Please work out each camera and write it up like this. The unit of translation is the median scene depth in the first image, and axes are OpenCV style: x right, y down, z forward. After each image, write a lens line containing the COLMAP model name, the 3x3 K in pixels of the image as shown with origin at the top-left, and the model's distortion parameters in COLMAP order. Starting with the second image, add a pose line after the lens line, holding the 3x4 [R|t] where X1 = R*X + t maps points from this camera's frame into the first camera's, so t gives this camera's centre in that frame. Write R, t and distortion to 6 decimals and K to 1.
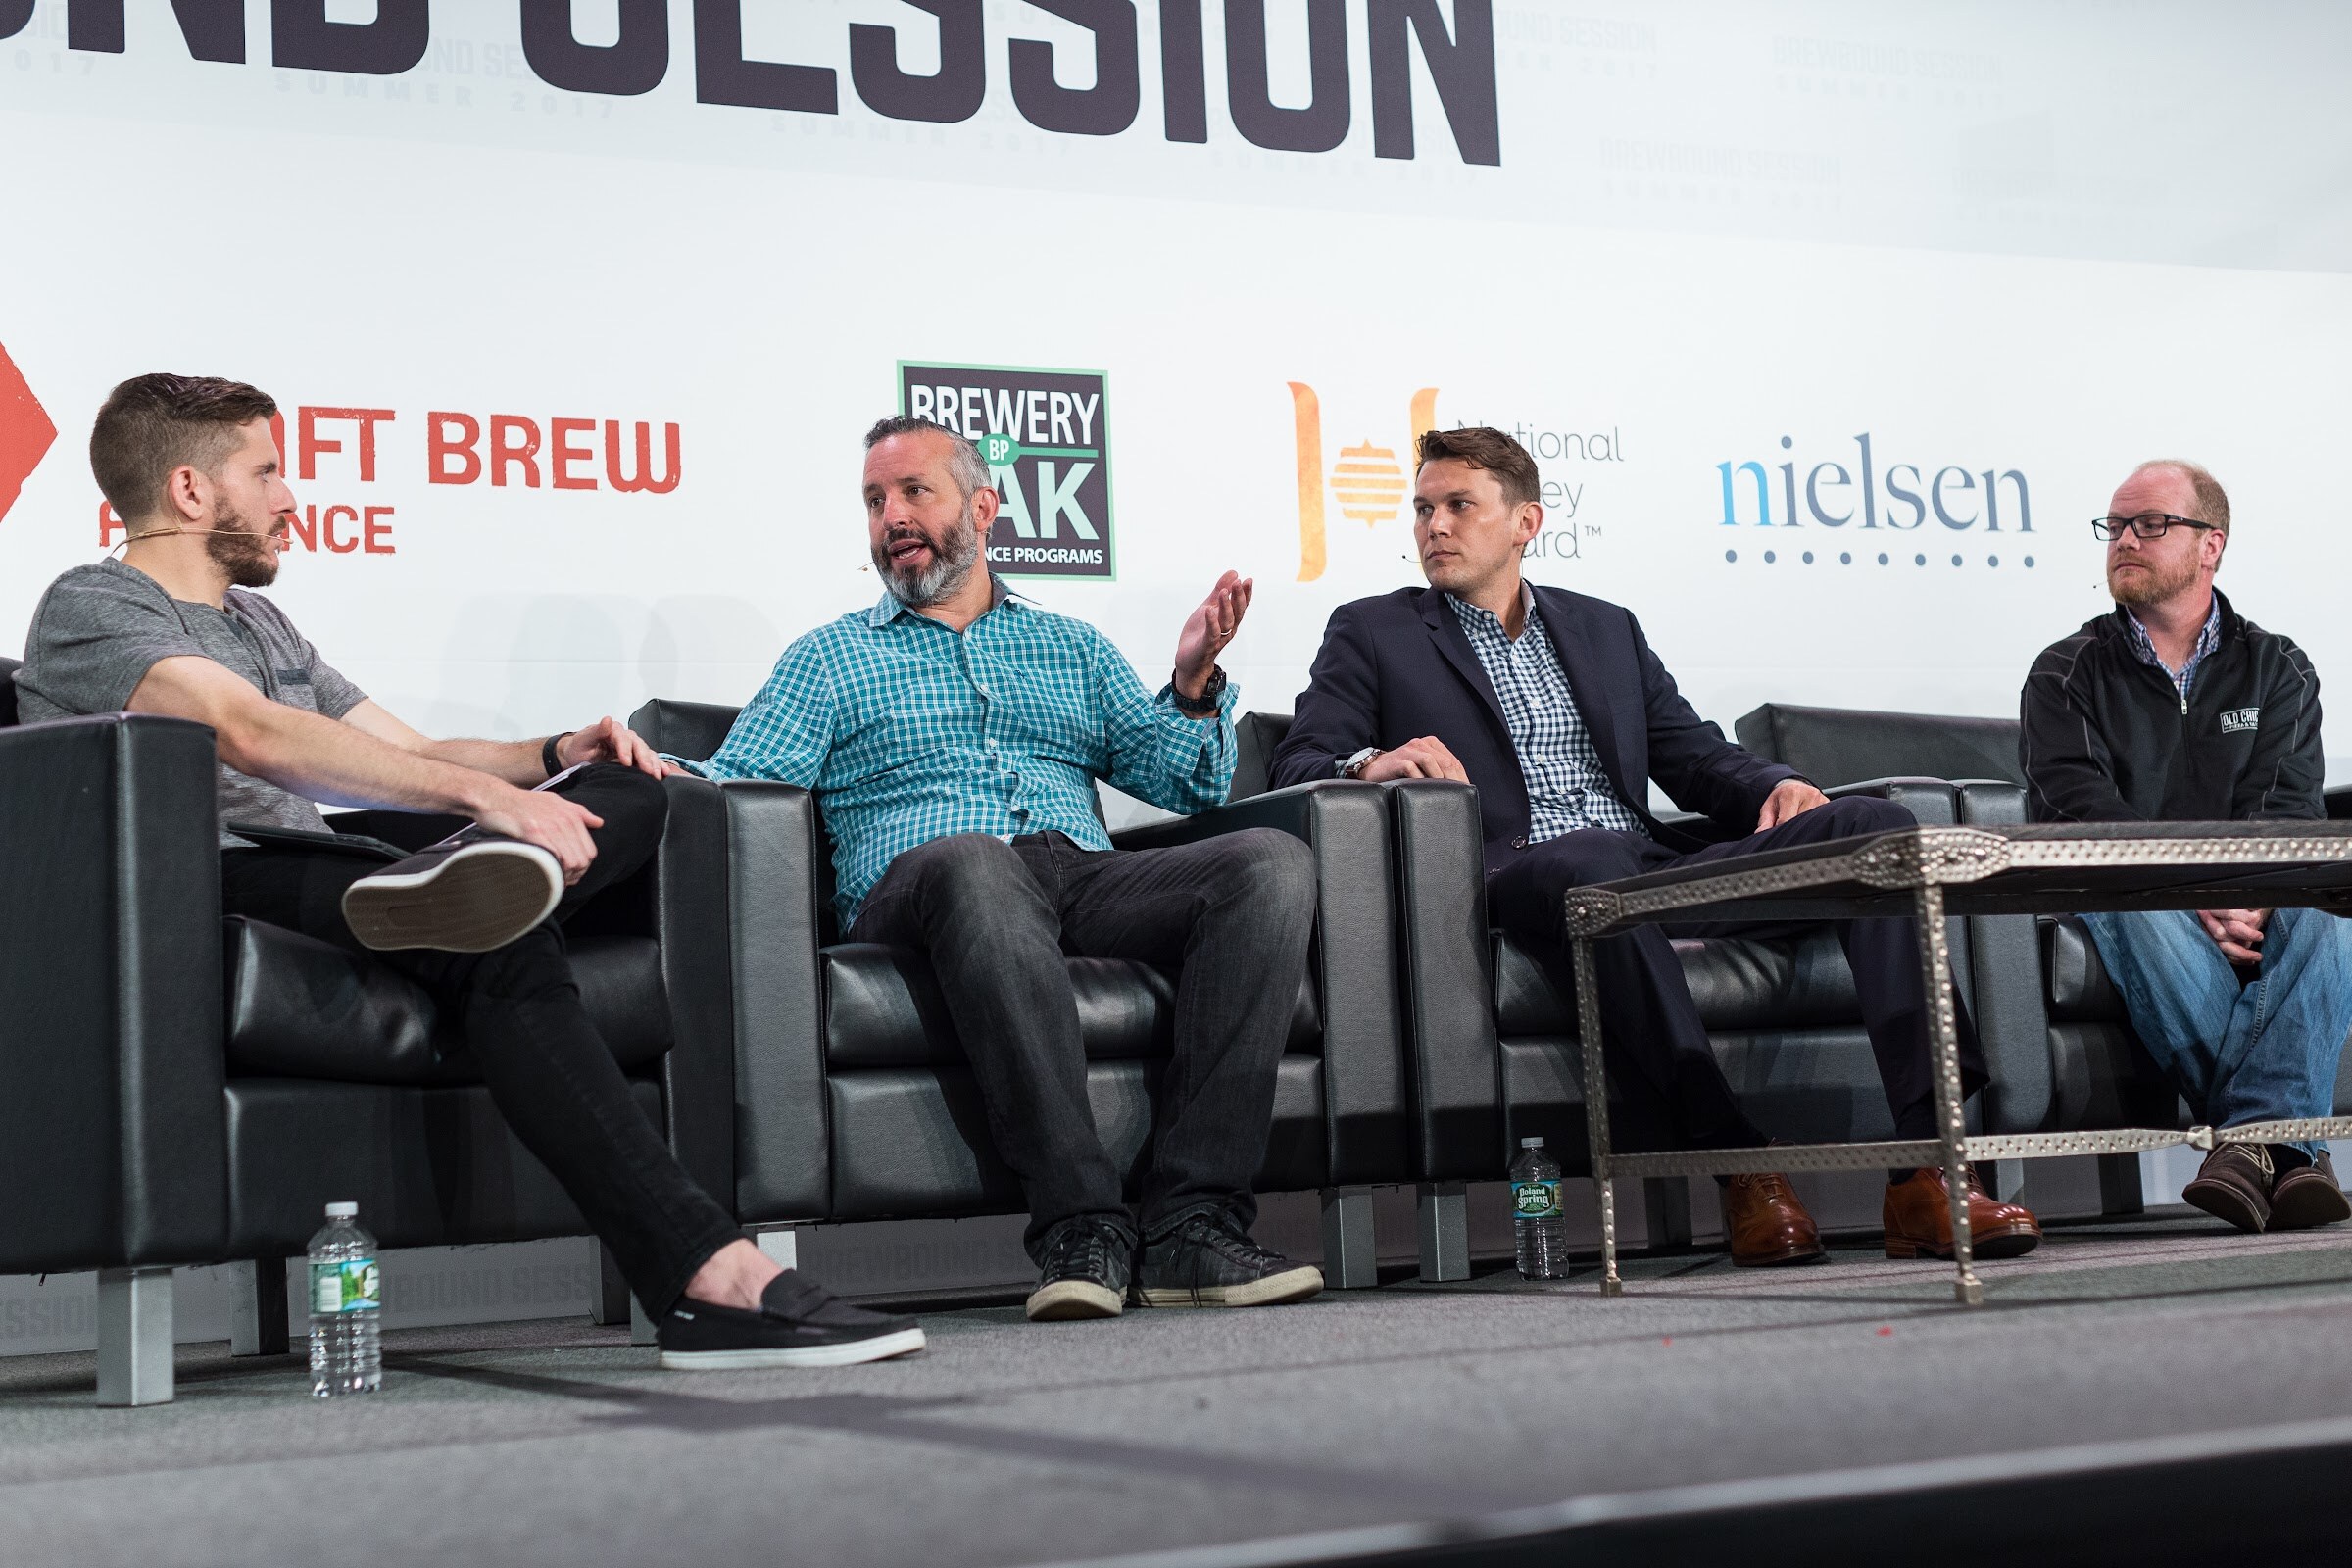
lens RADIAL K [[3380.8, 0, 1176.0], [0, 3380.8, 784.0], [0, 0, 1]] dist [0.032641, -0.036995]
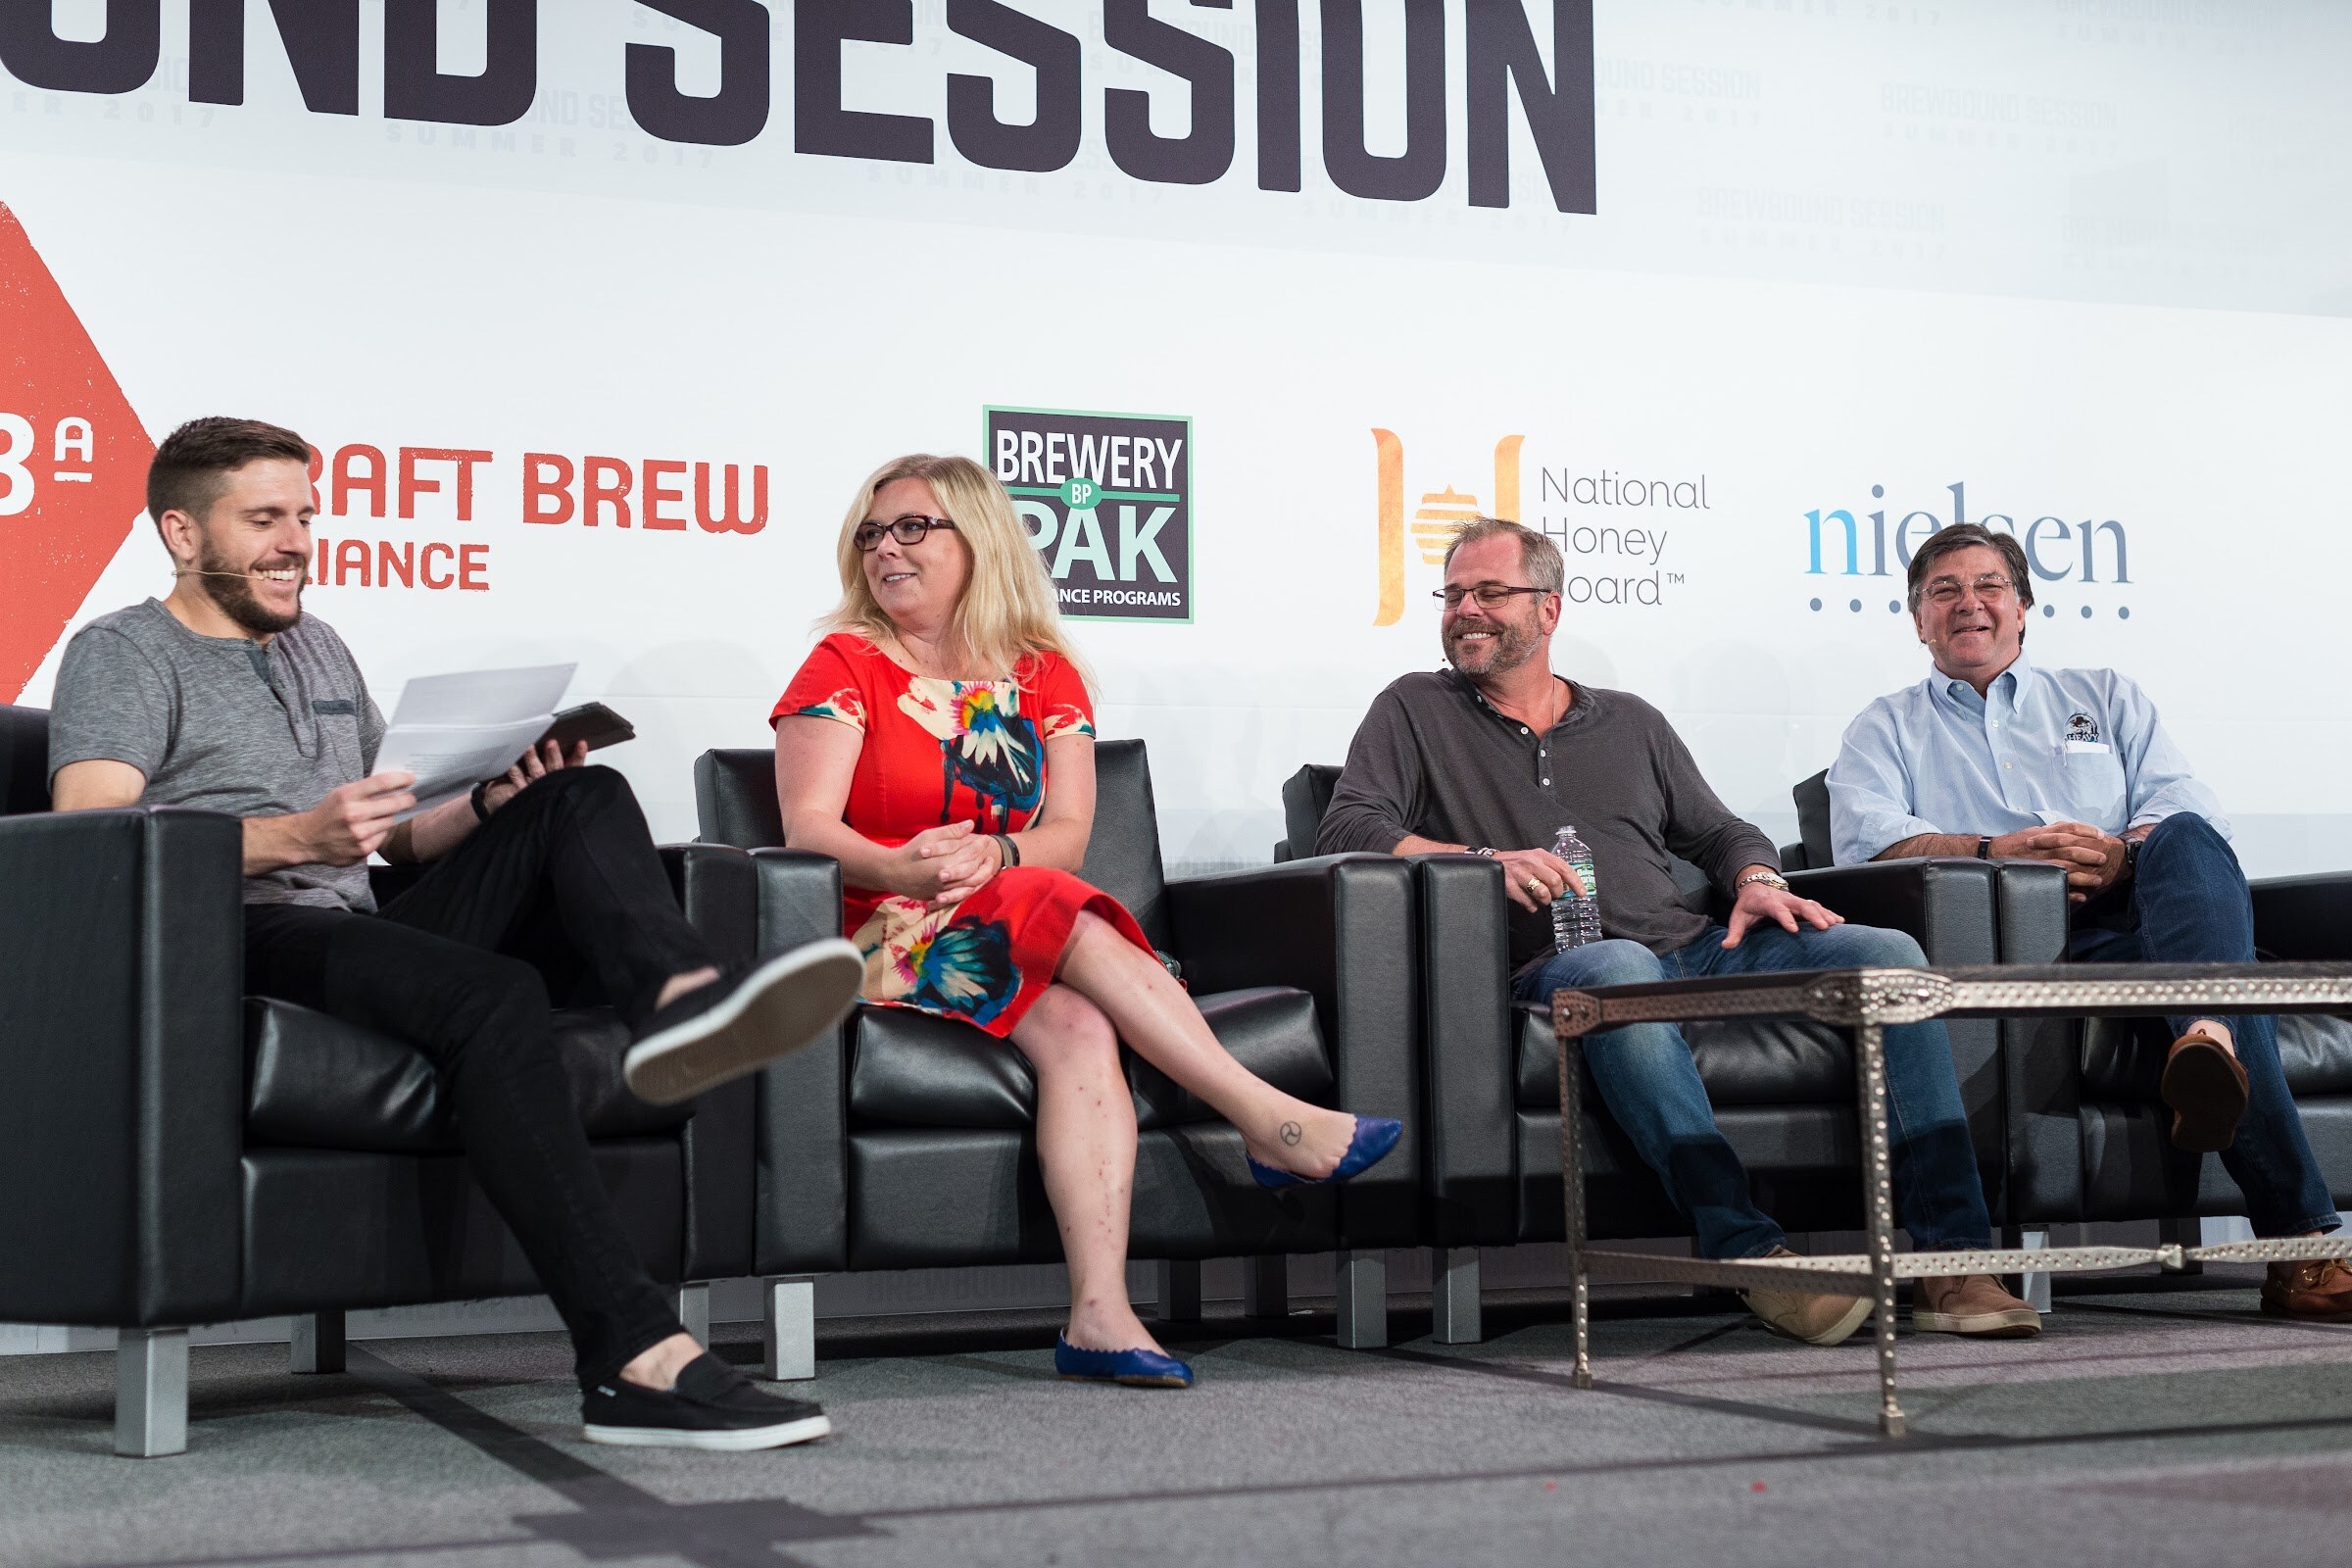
lens RADIAL K [[3380.8, 0, 1176.0], [0, 3380.8, 784.0], [0, 0, 1]] dist [0.032641, -0.036995]
pose [[0.997109, 0.030563, -0.069562, 0.052827], [-0.028664, 0.999193, 0.028127, -0.042599], [0.070366, -0.026052, 0.997181, -0.023870]]
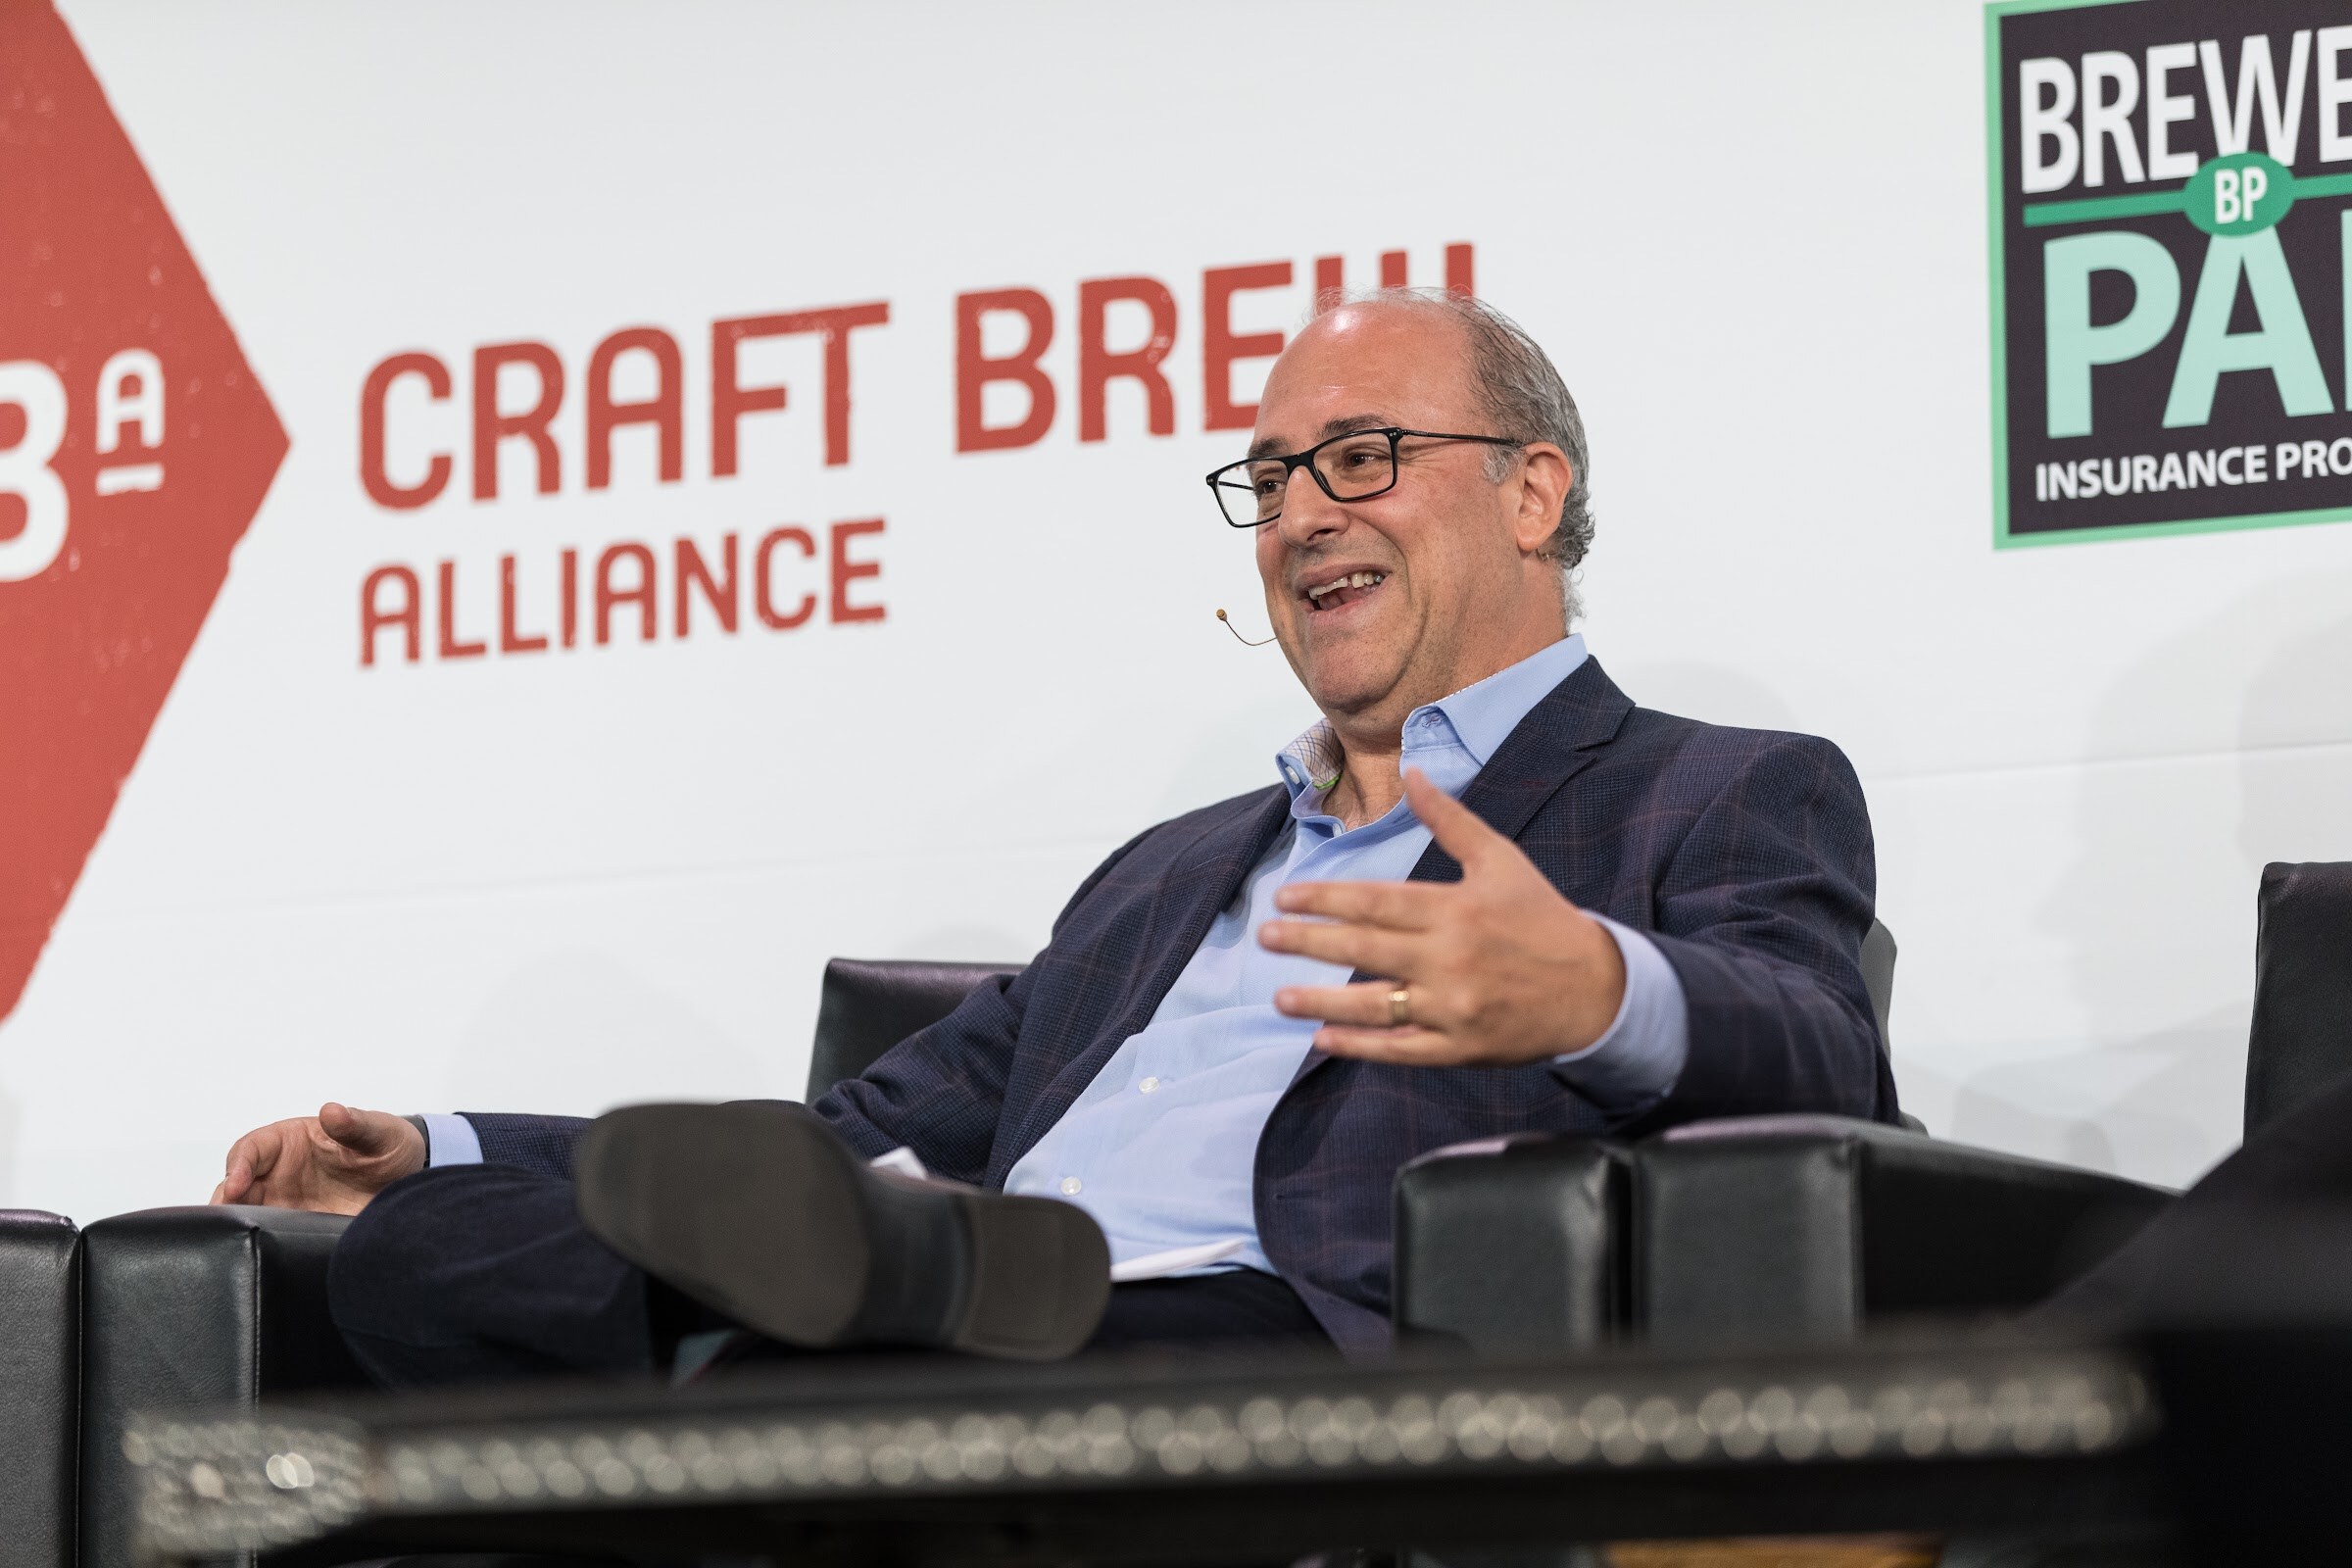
lens RADIAL K [[8946.4, 0, 1170.1], [0, 8946.4, 864.7], [0, 0, 1]] dist [-0.167374, 3.478865]
pose [[0.620327, -0.052859, -0.782560, 0.696594], [0.055598, 0.998180, -0.023351, -0.006048], [0.782370, -0.029024, 0.622137, 0.284252]]
